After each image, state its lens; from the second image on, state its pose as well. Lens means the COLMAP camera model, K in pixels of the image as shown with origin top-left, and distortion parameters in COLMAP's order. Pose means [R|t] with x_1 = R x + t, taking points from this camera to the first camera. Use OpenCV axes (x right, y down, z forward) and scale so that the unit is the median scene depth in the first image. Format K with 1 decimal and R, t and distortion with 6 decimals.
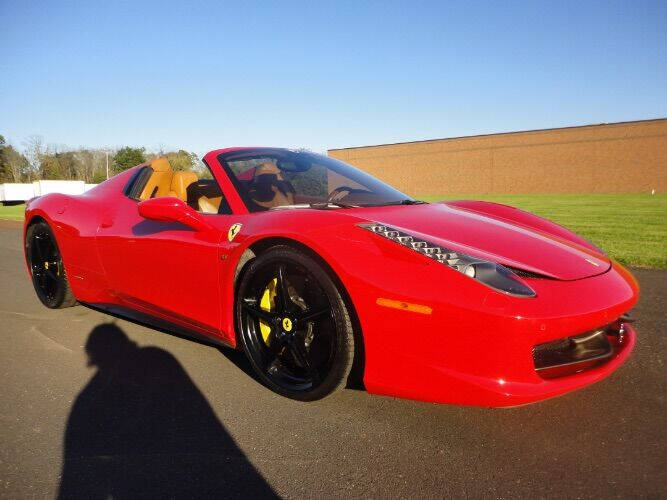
lens RADIAL K [[483.6, 0, 333.5], [0, 483.6, 250.0], [0, 0, 1]] dist [-0.003724, -0.002263]
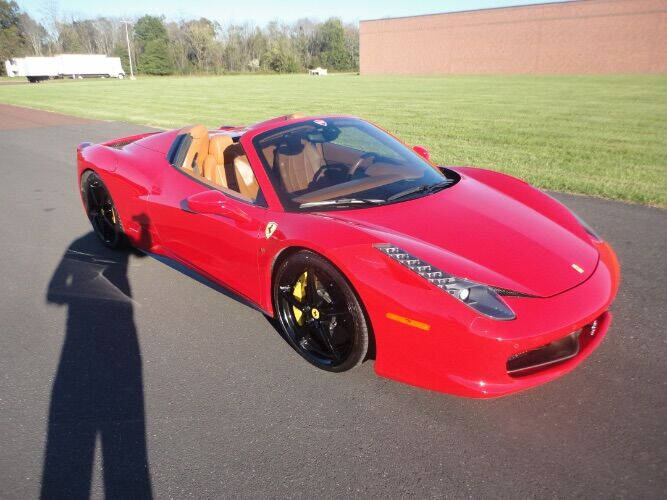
lens RADIAL K [[484.8, 0, 333.5], [0, 484.8, 250.0], [0, 0, 1]] dist [-0.000041, -0.003159]
pose [[0.998175, 0.028835, -0.053065, 0.009998], [-0.014905, 0.969098, 0.246227, -0.269170], [0.058525, -0.244987, 0.967758, -0.136530]]
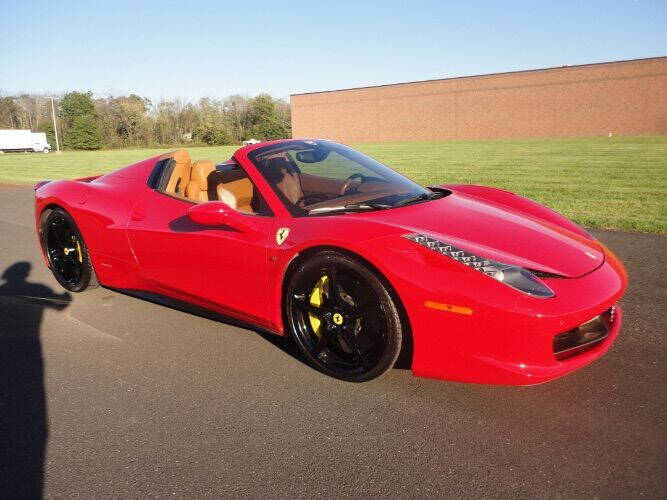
lens RADIAL K [[485.9, 0, 333.5], [0, 485.9, 250.0], [0, 0, 1]] dist [0.003882, 0.001388]
pose [[0.996869, -0.028834, 0.073626, -0.162815], [0.020520, 0.993576, 0.111292, -0.121569], [-0.076362, -0.109433, 0.991057, -0.118482]]
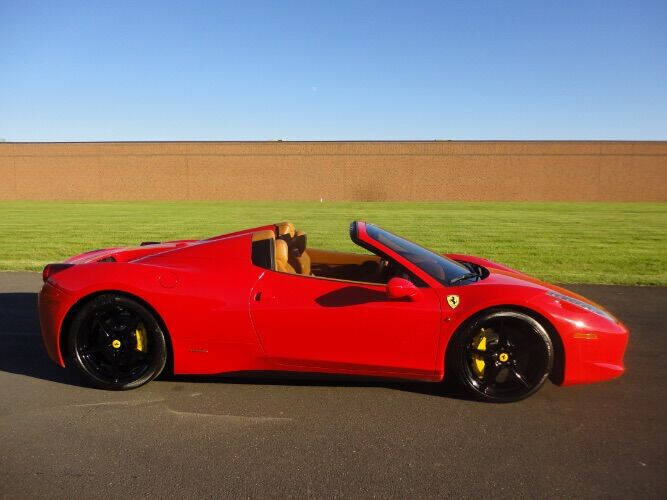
lens RADIAL K [[485.9, 0, 333.5], [0, 485.9, 250.0], [0, 0, 1]] dist [0.003882, 0.001388]
pose [[0.796045, -0.049140, 0.603239, -1.309192], [0.051440, 0.998585, 0.013463, -0.220429], [-0.603047, 0.020313, 0.797447, 0.038040]]
